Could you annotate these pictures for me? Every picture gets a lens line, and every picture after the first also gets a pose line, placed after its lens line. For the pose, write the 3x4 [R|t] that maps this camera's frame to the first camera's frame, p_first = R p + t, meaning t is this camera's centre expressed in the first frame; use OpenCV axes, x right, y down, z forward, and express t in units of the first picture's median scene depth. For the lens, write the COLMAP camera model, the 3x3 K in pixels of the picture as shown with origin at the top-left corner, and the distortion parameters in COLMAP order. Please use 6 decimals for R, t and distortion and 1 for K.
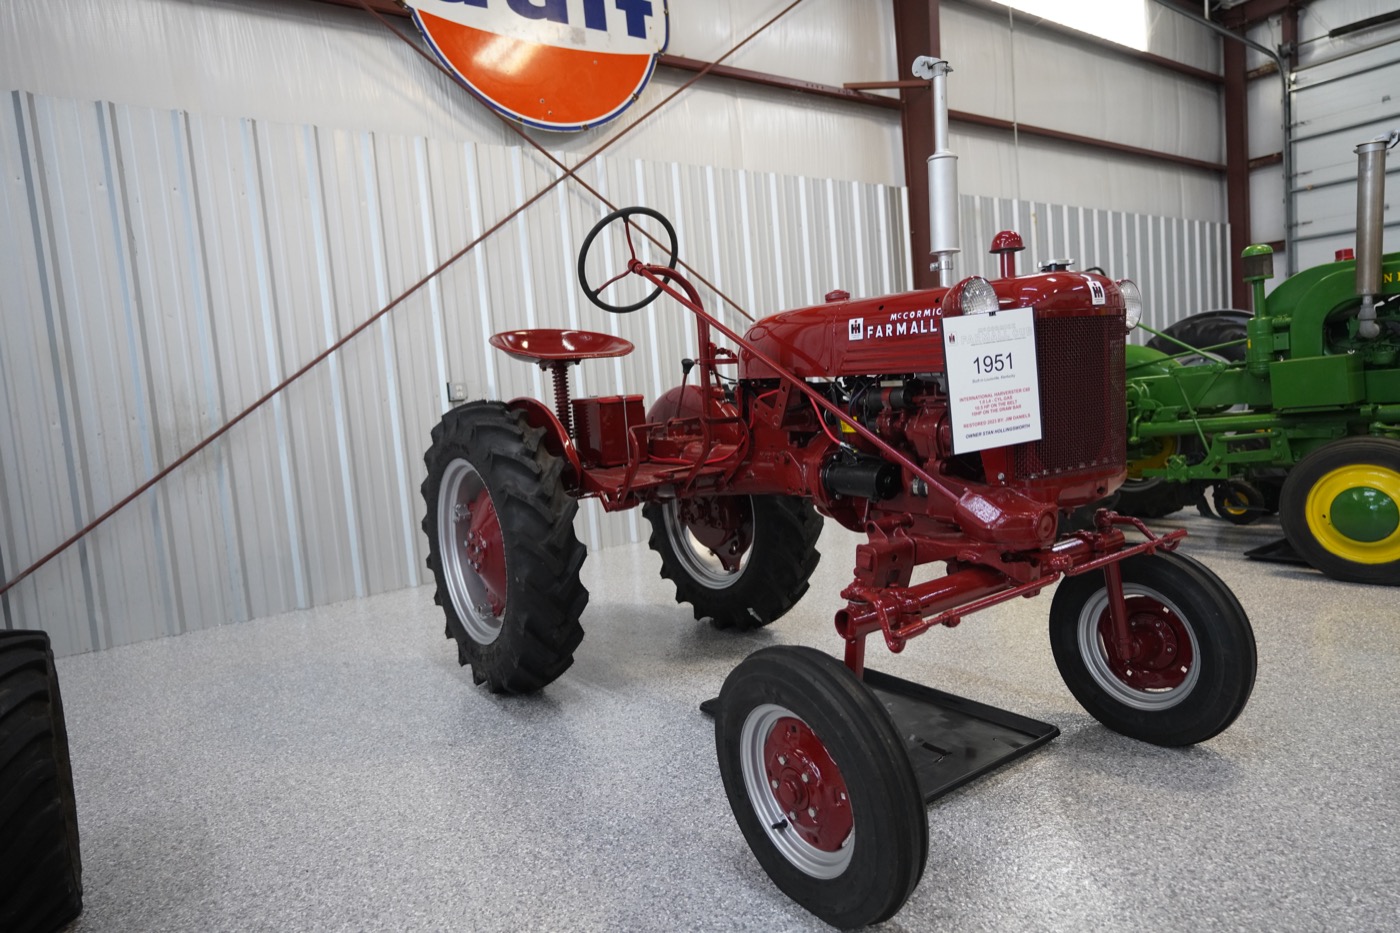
lens RADIAL K [[868.6, 0, 698.2], [0, 868.6, 466.1], [0, 0, 1]] dist [0.004561, 0.002147]
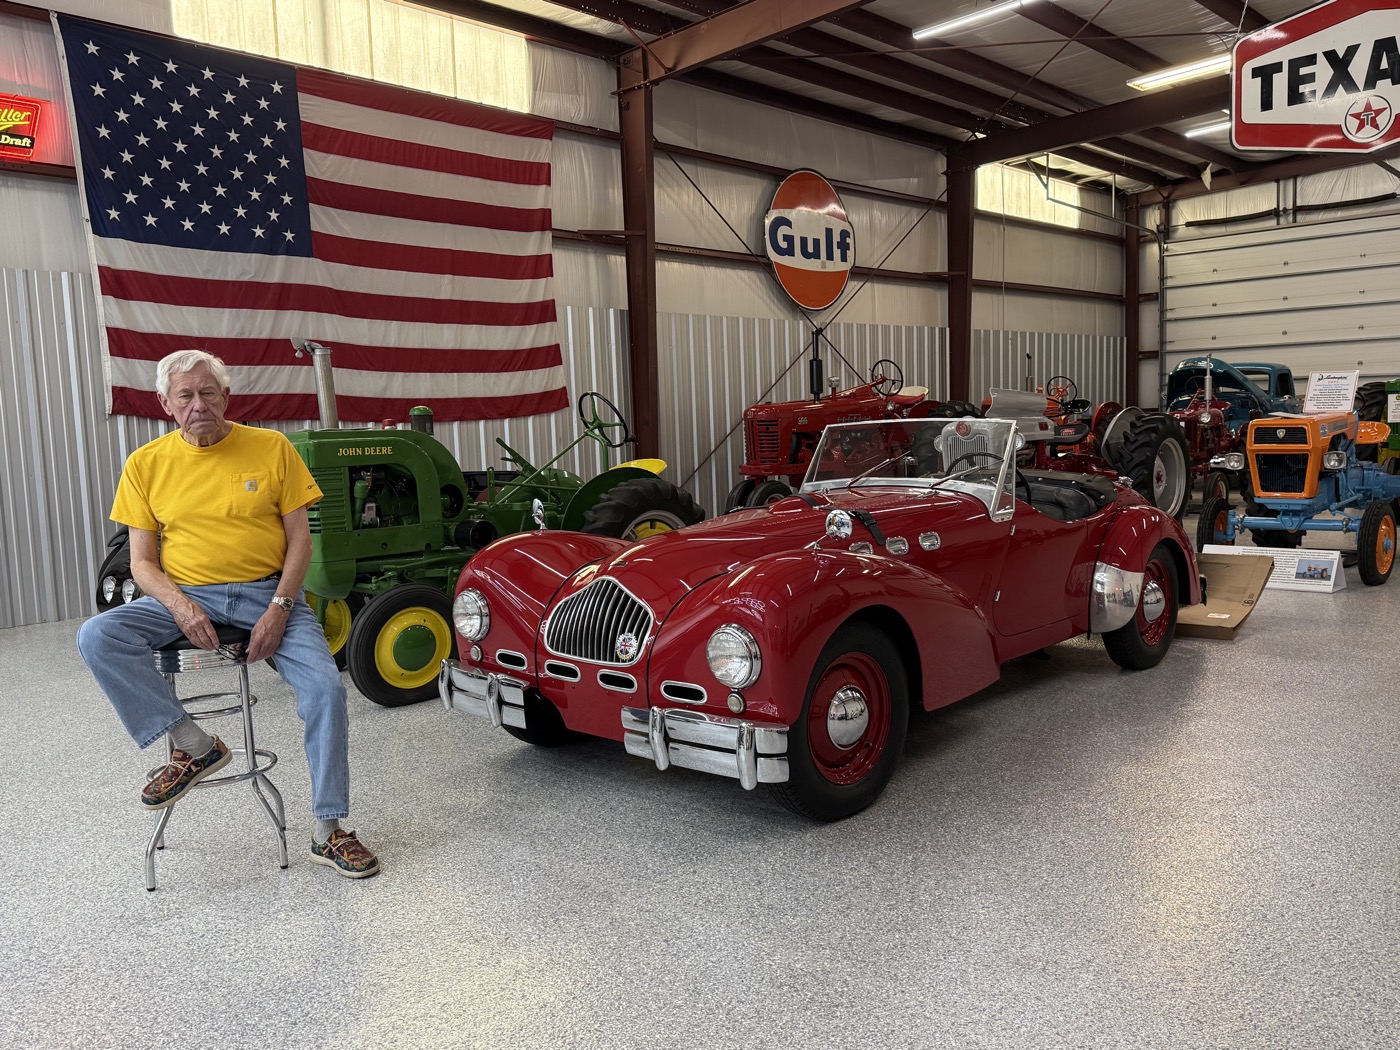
lens RADIAL K [[1122.7, 0, 703.0], [0, 1122.7, 525.2], [0, 0, 1]] dist [-0.005721, -0.024074]
pose [[0.985496, 0.035713, 0.165898, -0.417751], [-0.036124, 0.999347, -0.000543, 0.068944], [-0.165809, -0.005458, 0.986143, -0.790690]]
